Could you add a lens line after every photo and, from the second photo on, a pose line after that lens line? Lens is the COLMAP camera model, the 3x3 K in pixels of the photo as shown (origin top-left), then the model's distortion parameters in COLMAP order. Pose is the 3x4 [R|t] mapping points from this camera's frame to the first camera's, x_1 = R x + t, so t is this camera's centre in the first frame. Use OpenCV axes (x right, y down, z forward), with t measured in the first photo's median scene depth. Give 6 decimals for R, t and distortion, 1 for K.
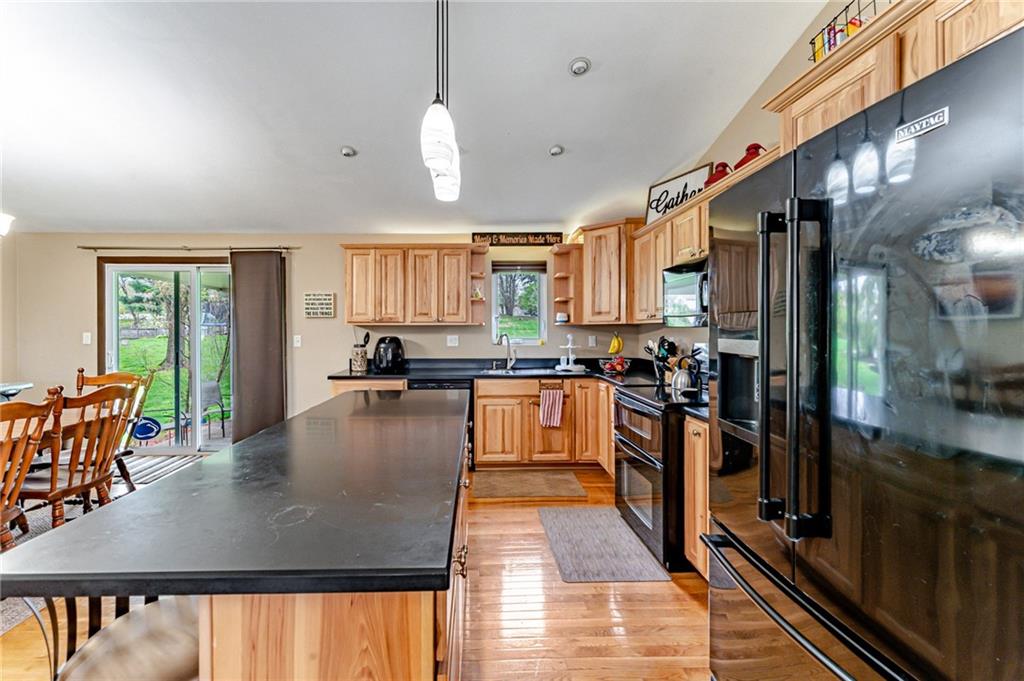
lens RADIAL K [[421.1, 0, 478.4], [0, 421.1, 333.7], [0, 0, 1]] dist [0.000479, 0.000045]
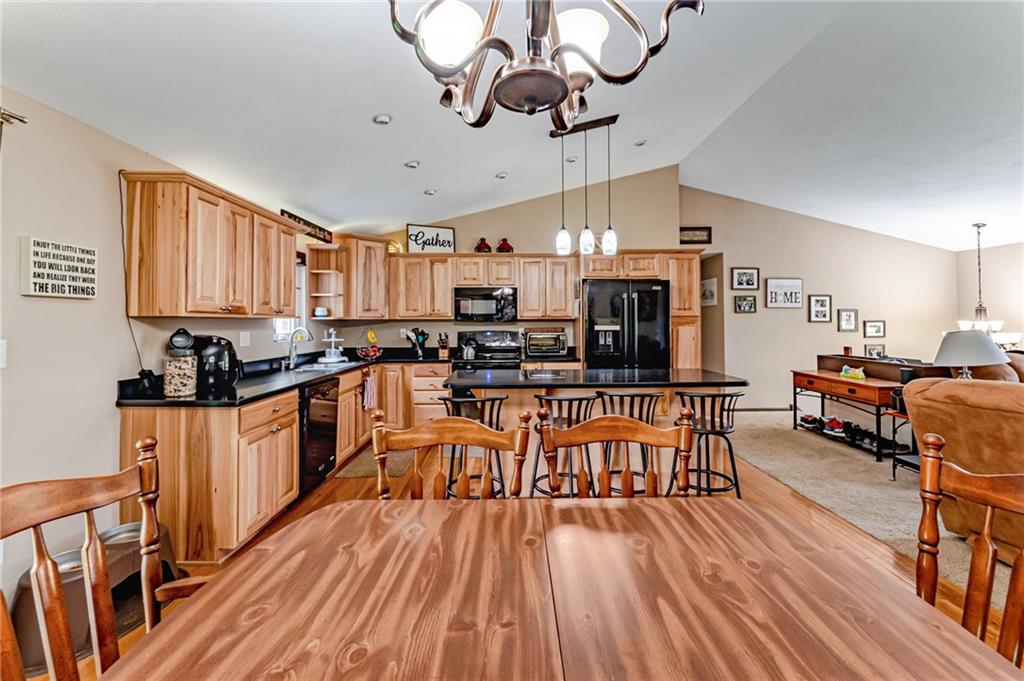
lens RADIAL K [[422.5, 0, 531.7], [0, 422.5, 315.7], [0, 0, 1]] dist [0.000544, 0.000166]
pose [[-0.031471, 0.018050, 0.999342, -0.873763], [0.012665, 0.999764, -0.017659, -0.005150], [-0.999424, 0.012100, -0.031692, 0.532907]]
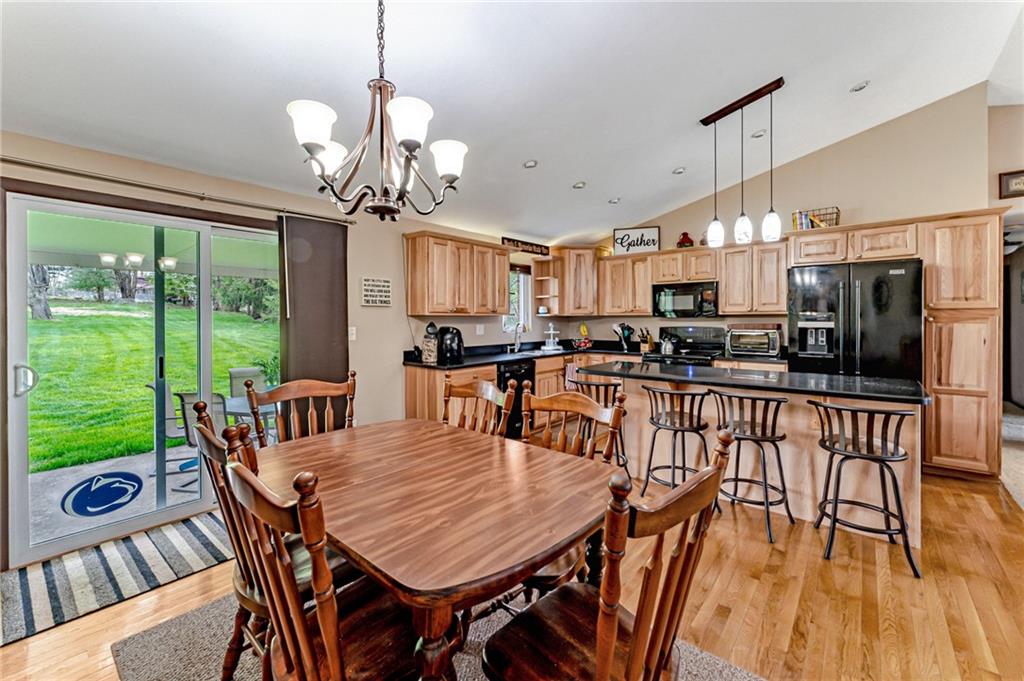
lens RADIAL K [[431.9, 0, 512.3], [0, 431.9, 321.1], [0, 0, 1]] dist [-0.001146, -0.000019]
pose [[0.650104, -0.004593, 0.759832, -0.912018], [0.010075, 0.999946, -0.002575, -0.002178], [-0.759779, 0.009329, 0.650115, 0.203097]]
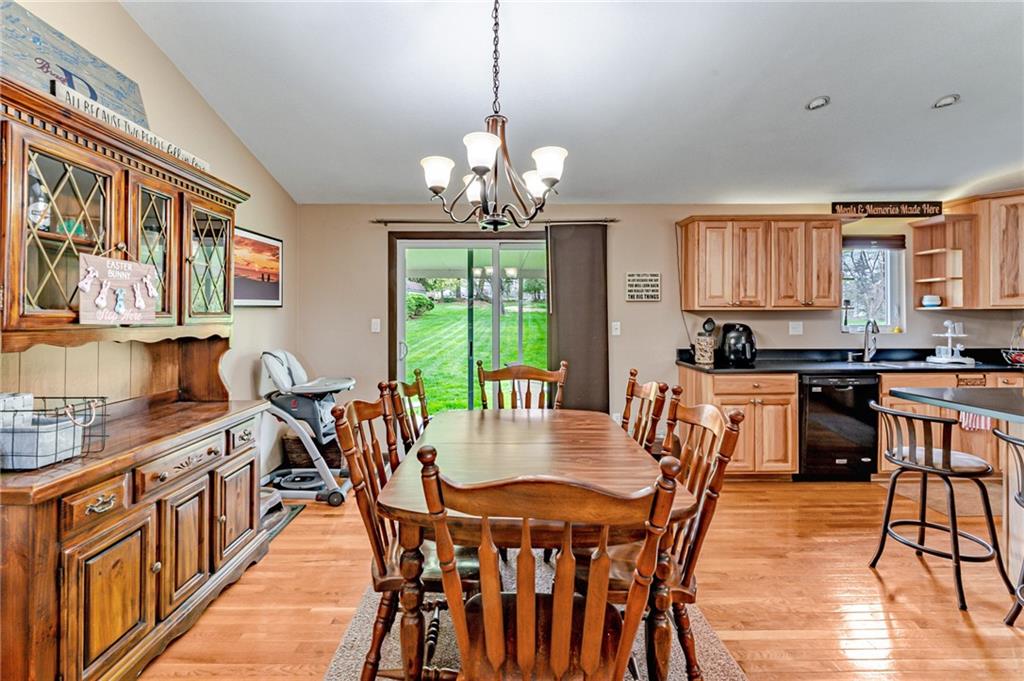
lens RADIAL K [[463.1, 0, 488.0], [0, 463.1, 314.3], [0, 0, 1]] dist [0.000161, 0.000303]
pose [[0.999882, -0.000498, -0.015339, -0.703948], [0.000280, 0.999899, -0.014236, 0.001898], [0.015344, 0.014230, 0.999781, 0.050480]]
